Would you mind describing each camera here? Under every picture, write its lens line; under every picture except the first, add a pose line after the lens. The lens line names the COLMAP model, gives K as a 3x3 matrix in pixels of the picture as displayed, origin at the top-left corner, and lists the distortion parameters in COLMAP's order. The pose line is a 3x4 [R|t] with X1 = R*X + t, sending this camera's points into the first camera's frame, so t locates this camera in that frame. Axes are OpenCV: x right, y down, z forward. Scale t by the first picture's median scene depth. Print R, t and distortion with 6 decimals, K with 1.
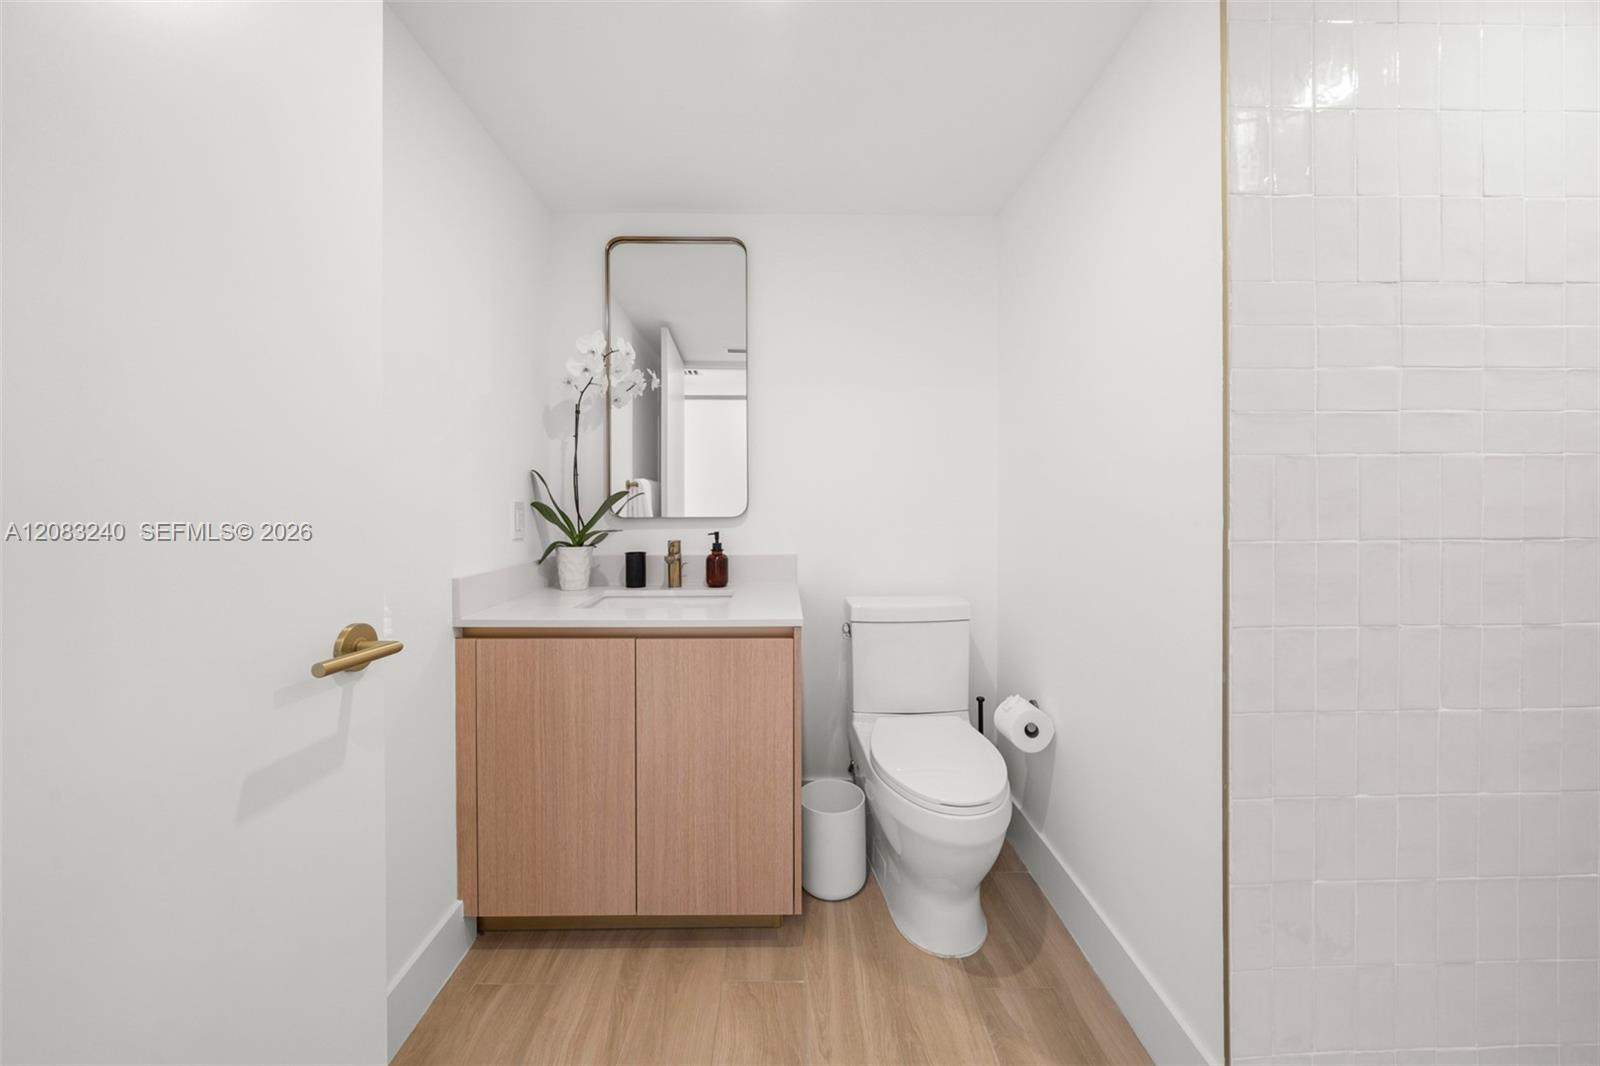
lens RADIAL K [[559.0, 0, 790.4], [0, 559.0, 514.5], [0, 0, 1]] dist [-0.002287, -0.000185]
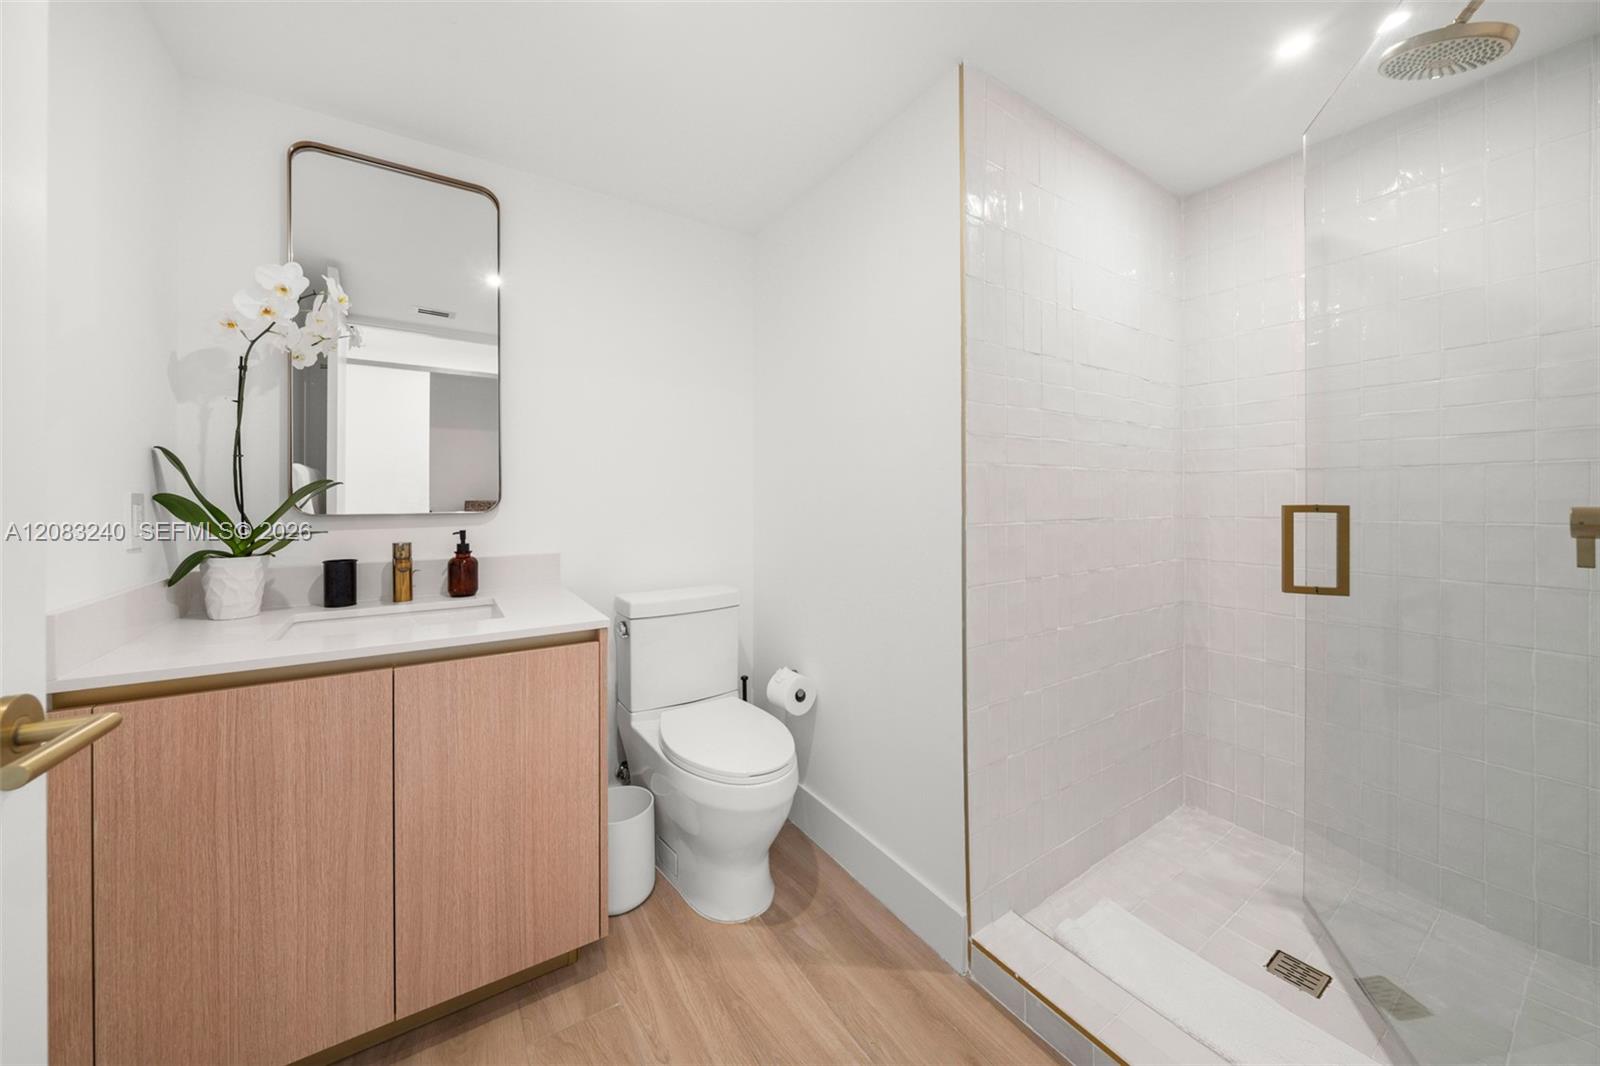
lens RADIAL K [[558.5, 0, 803.7], [0, 558.5, 503.8], [0, 0, 1]] dist [-0.001285, -0.000258]
pose [[0.849035, -0.003724, 0.528323, -0.187446], [0.008315, 0.999946, -0.006313, 0.000638], [-0.528271, 0.009753, 0.849020, 0.023851]]
